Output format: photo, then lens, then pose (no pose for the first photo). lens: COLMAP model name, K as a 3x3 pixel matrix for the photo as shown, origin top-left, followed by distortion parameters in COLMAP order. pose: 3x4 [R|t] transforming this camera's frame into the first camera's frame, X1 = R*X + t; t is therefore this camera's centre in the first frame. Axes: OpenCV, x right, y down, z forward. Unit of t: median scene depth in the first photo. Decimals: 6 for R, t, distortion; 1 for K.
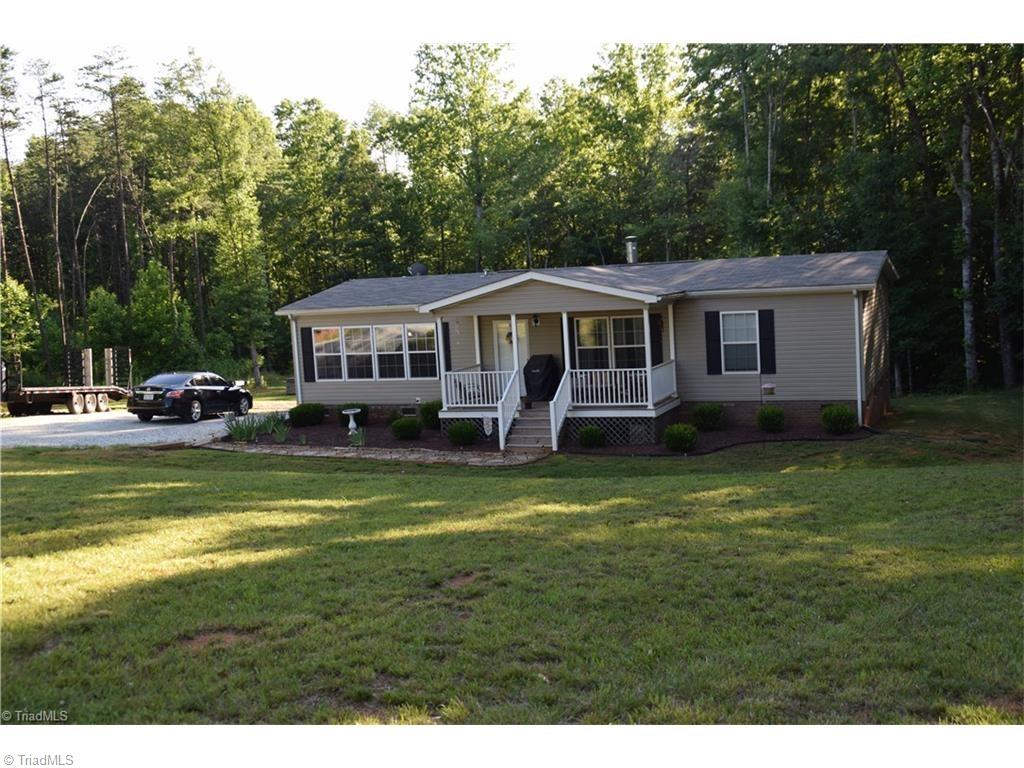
lens RADIAL K [[1251.2, 0, 512.0], [0, 1251.2, 384.0], [0, 0, 1]] dist [-0.011998, -0.027712]
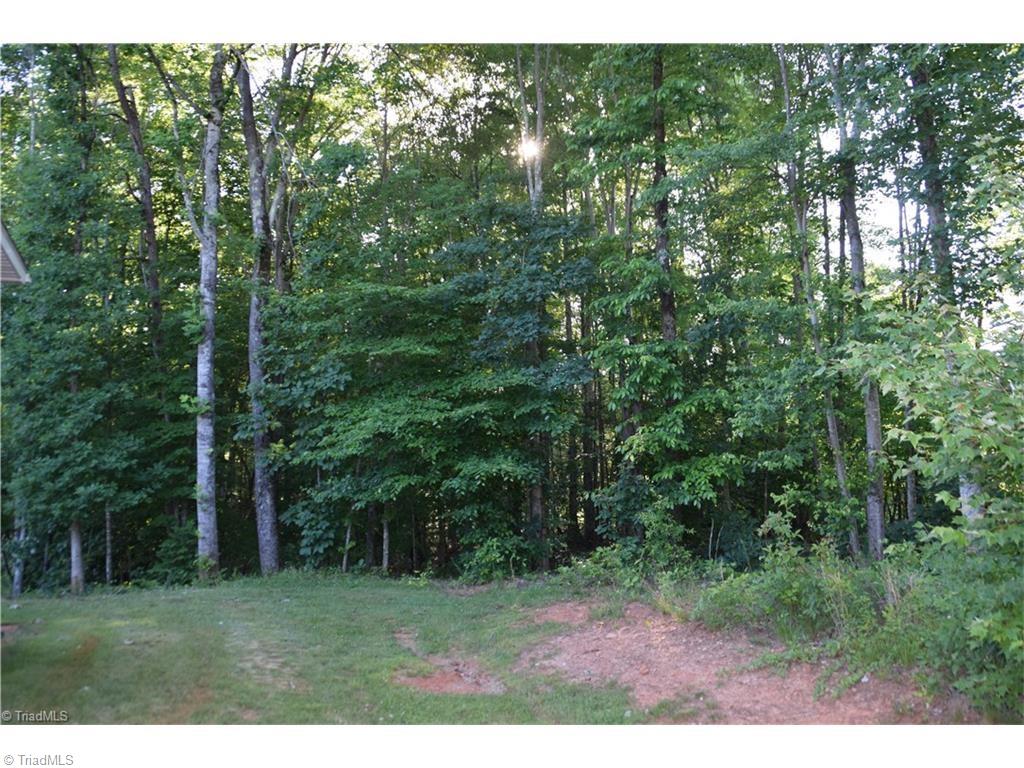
lens RADIAL K [[986.0, 0, 512.0], [0, 986.0, 384.0], [0, 0, 1]] dist [-0.011316, -0.006161]
pose [[0.788402, 0.059882, 0.612239, 0.198117], [-0.006894, 0.996048, -0.088544, -0.043251], [-0.615122, 0.065587, 0.785700, 0.556304]]
